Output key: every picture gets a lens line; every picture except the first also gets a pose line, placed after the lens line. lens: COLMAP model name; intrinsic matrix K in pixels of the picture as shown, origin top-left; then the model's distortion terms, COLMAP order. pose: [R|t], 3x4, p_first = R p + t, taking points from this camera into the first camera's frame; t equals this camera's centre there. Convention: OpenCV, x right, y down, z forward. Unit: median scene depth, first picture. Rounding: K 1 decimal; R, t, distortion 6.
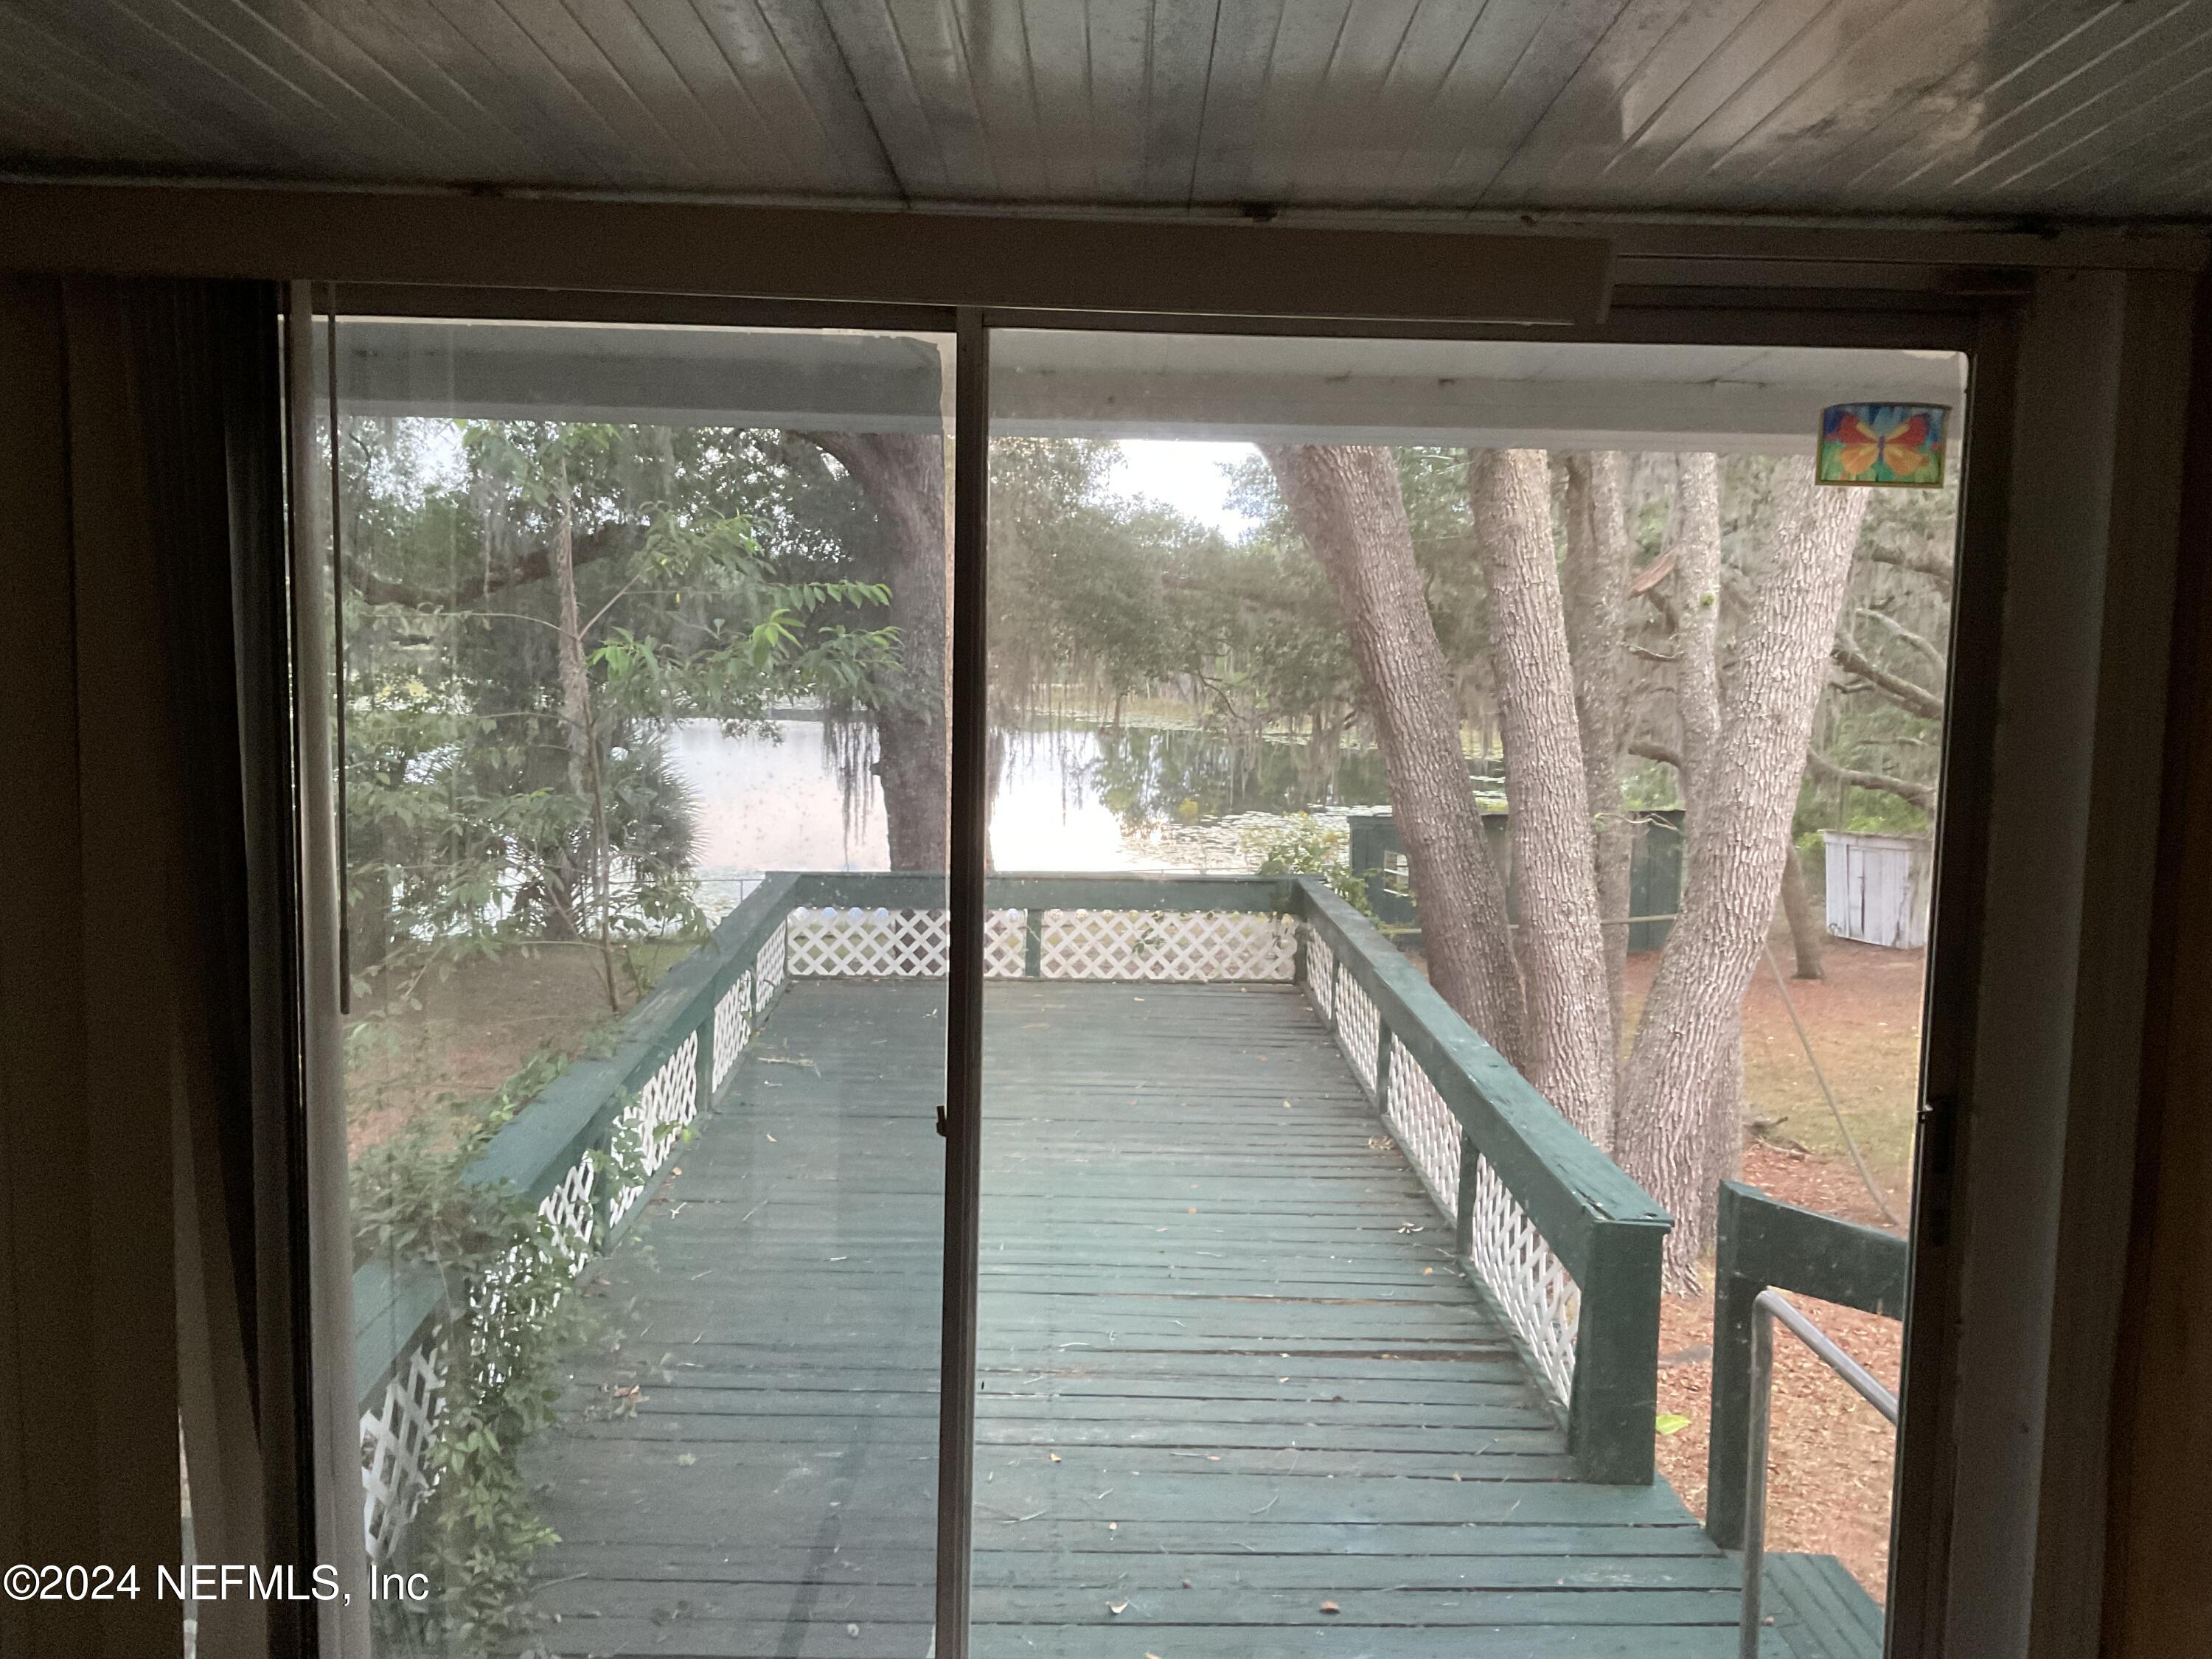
lens RADIAL K [[1796.6, 0, 1104.8], [0, 1796.6, 827.8], [0, 0, 1]] dist [0.055697, -0.093969]
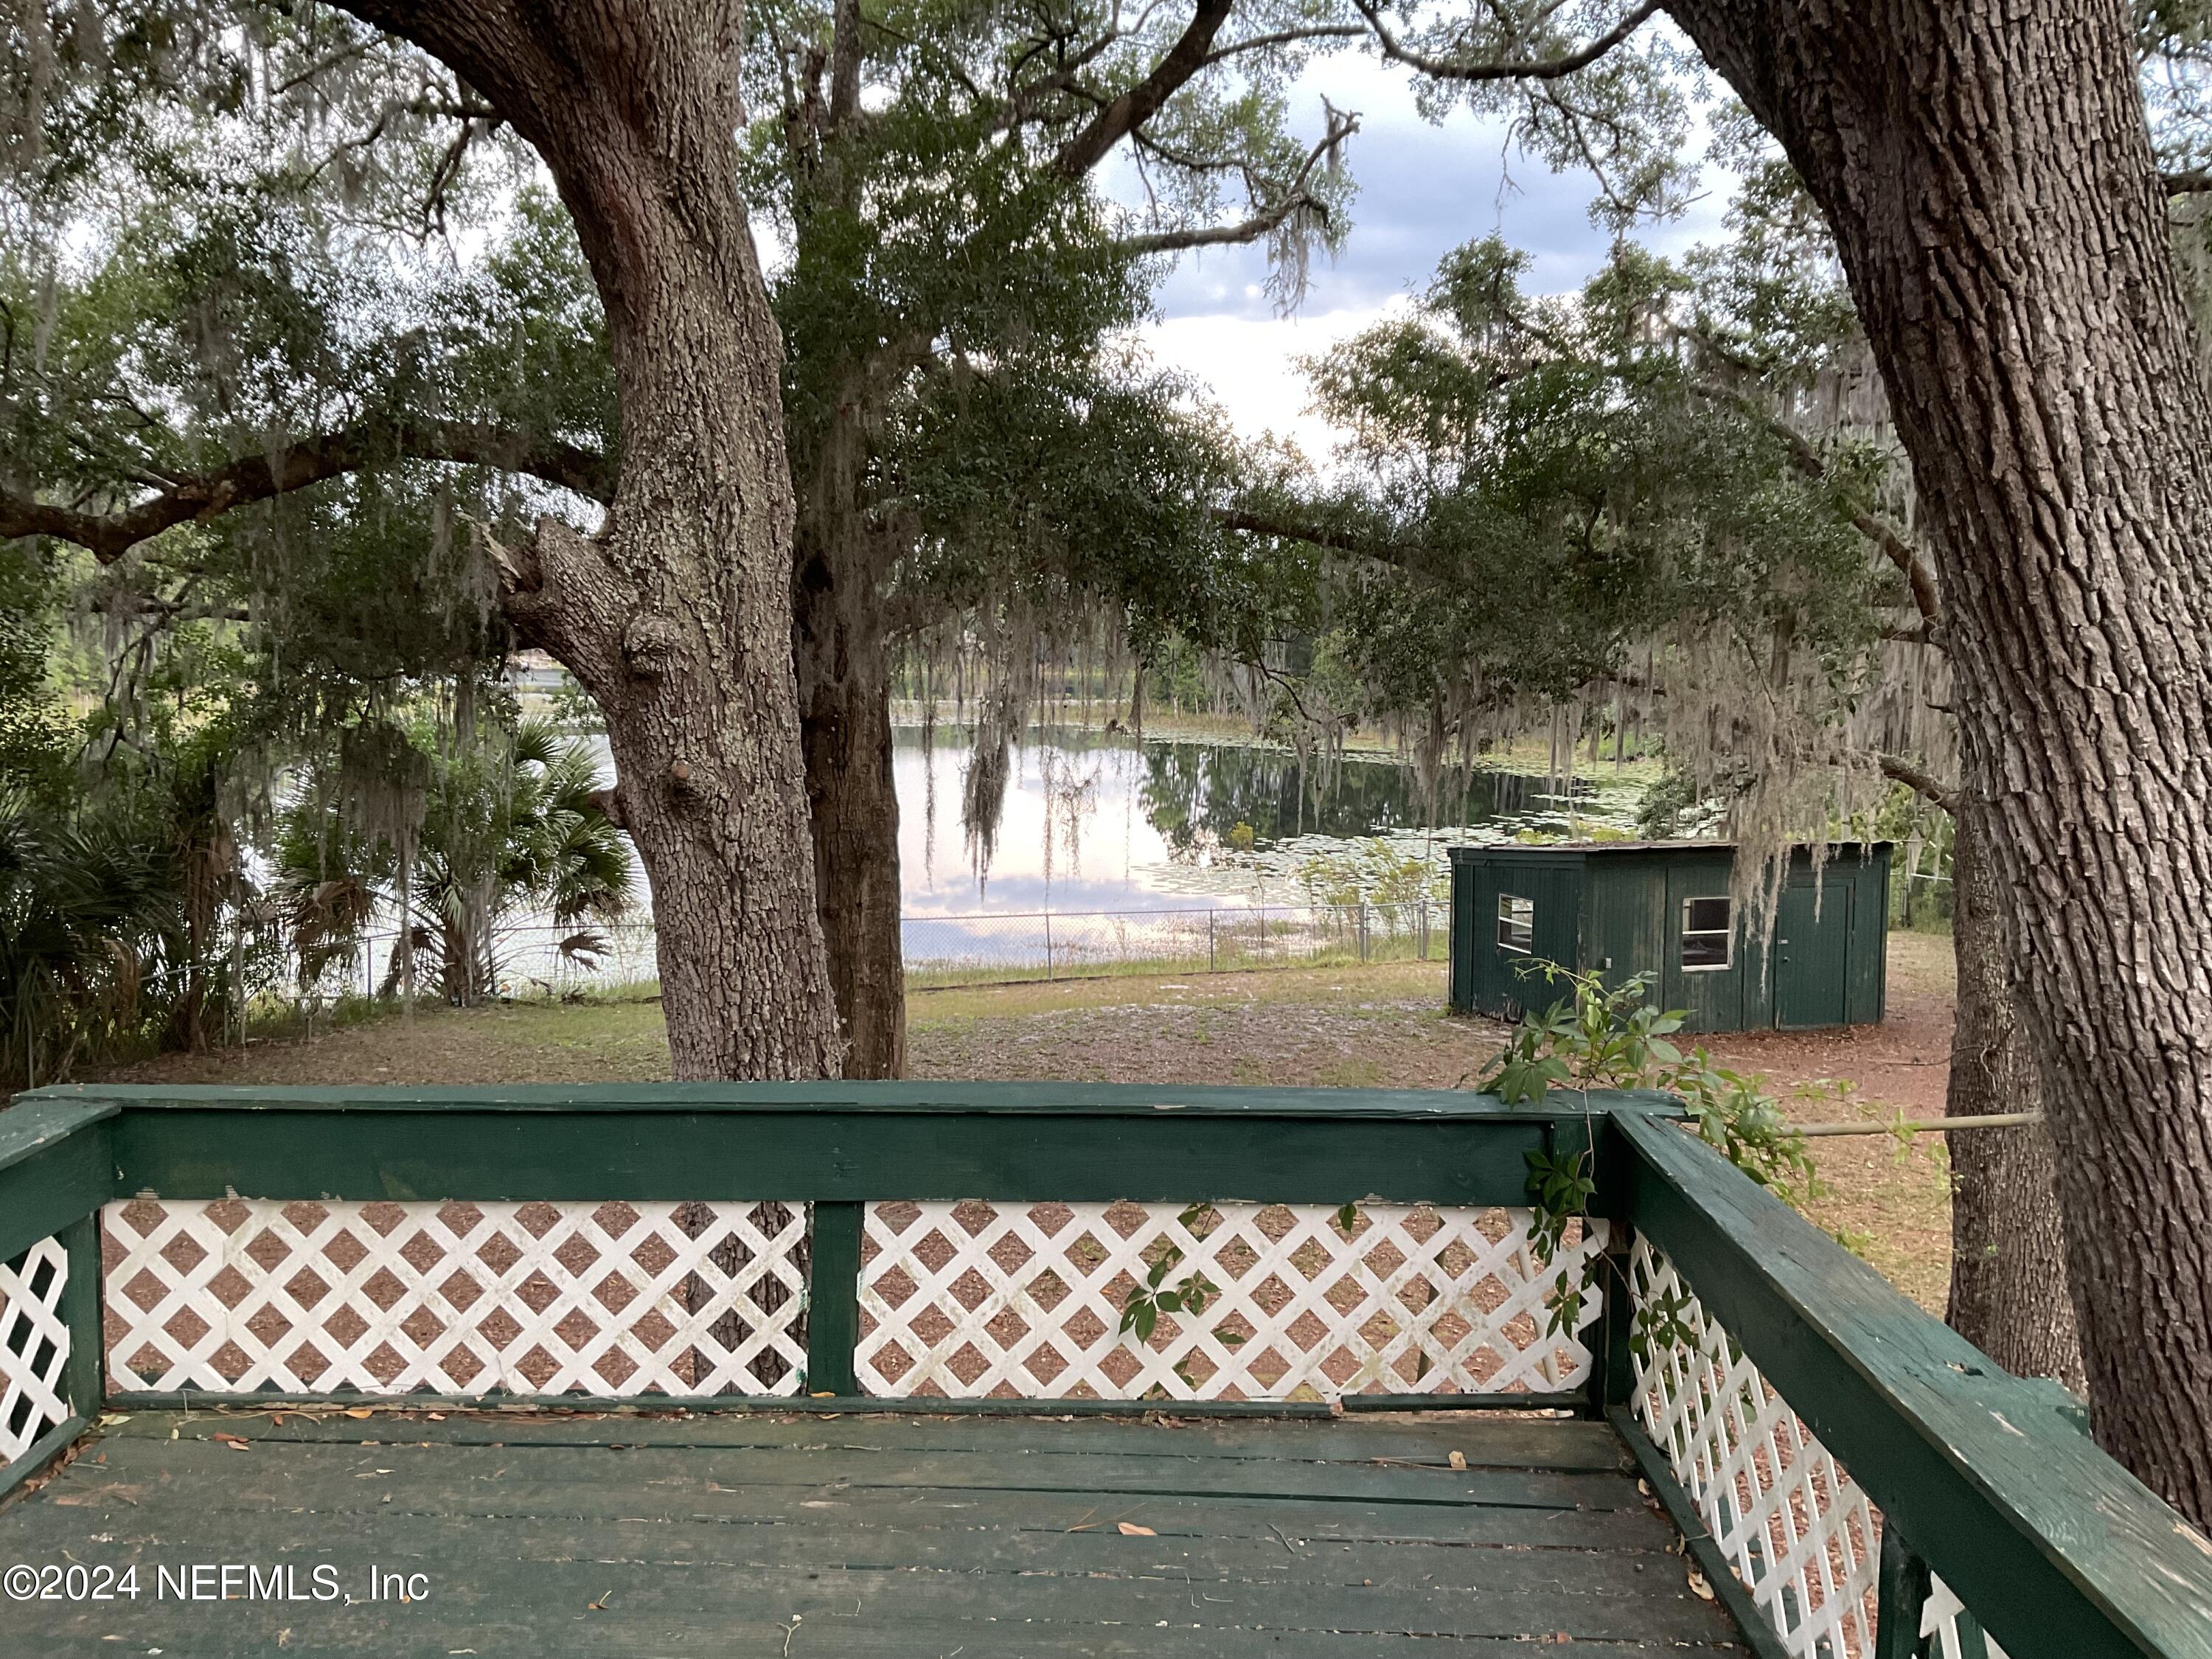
lens RADIAL K [[1796.6, 0, 1109.0], [0, 1796.6, 827.7], [0, 0, 1]] dist [0.055697, -0.093969]
pose [[0.999693, 0.001189, -0.024757, 0.021133], [-0.001440, 0.999947, -0.010147, -0.021694], [0.024744, 0.010180, 0.999642, 0.652822]]
